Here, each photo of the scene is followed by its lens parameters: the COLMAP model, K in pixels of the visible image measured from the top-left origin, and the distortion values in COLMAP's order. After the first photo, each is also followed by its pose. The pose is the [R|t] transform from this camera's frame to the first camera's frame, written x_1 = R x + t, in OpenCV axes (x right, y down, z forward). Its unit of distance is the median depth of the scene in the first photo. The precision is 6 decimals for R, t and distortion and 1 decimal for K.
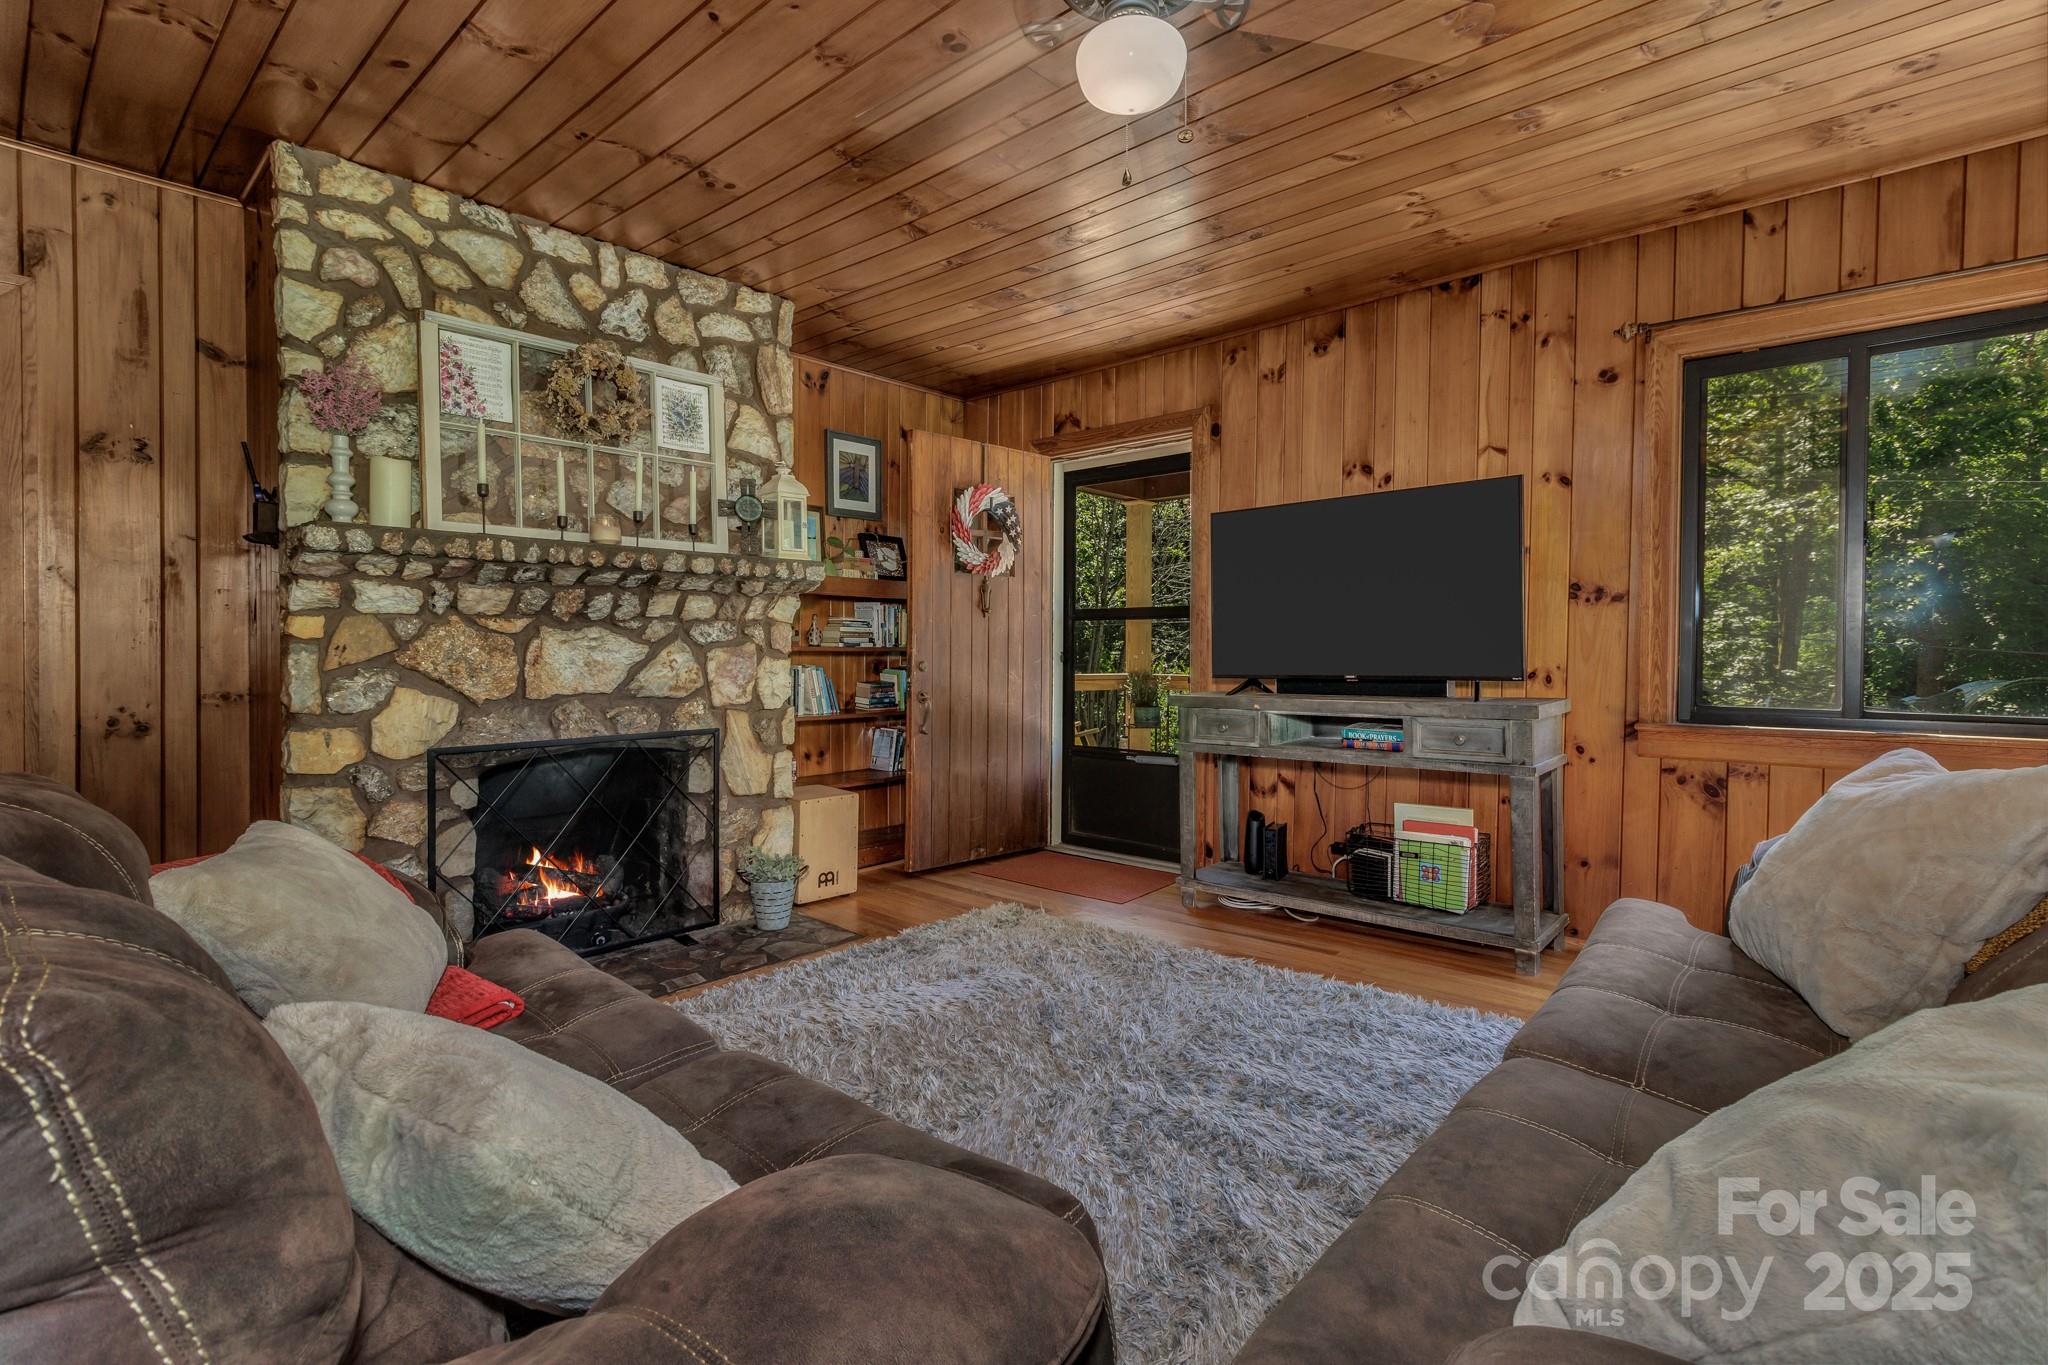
lens RADIAL K [[941.9, 0, 1032.2], [0, 941.9, 655.9], [0, 0, 1]] dist [-0.000782, 0.000676]
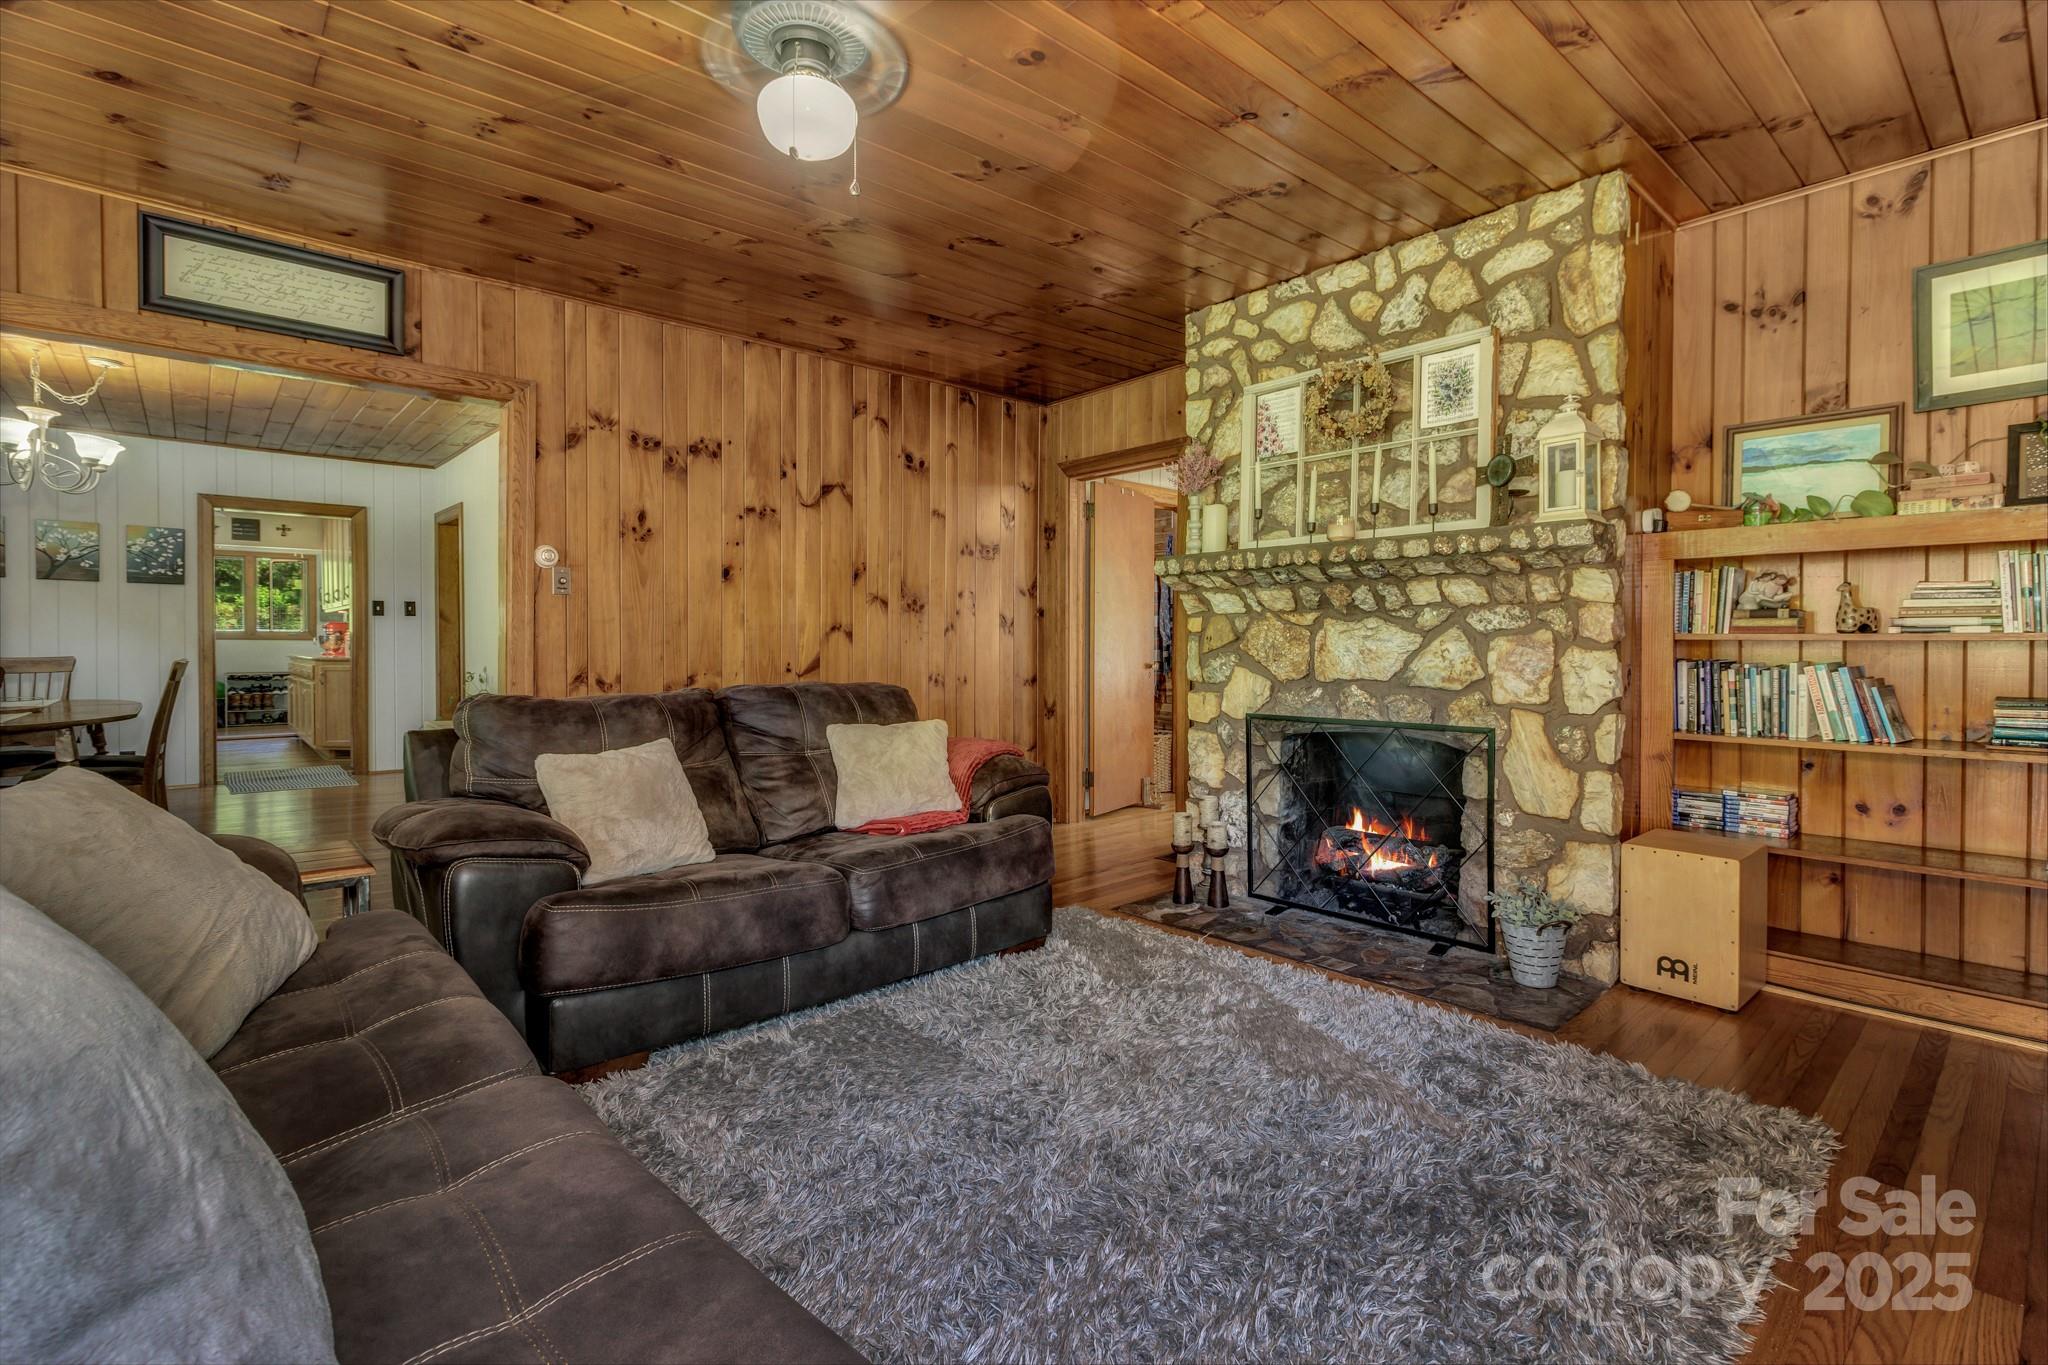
lens RADIAL K [[941.9, 0, 1032.2], [0, 941.9, 655.9], [0, 0, 1]] dist [-0.000782, 0.000676]
pose [[-0.112549, 0.010657, -0.993589, 0.624639], [-0.009407, 0.999886, 0.011790, 0.003615], [0.993602, 0.010673, -0.112436, 0.726155]]
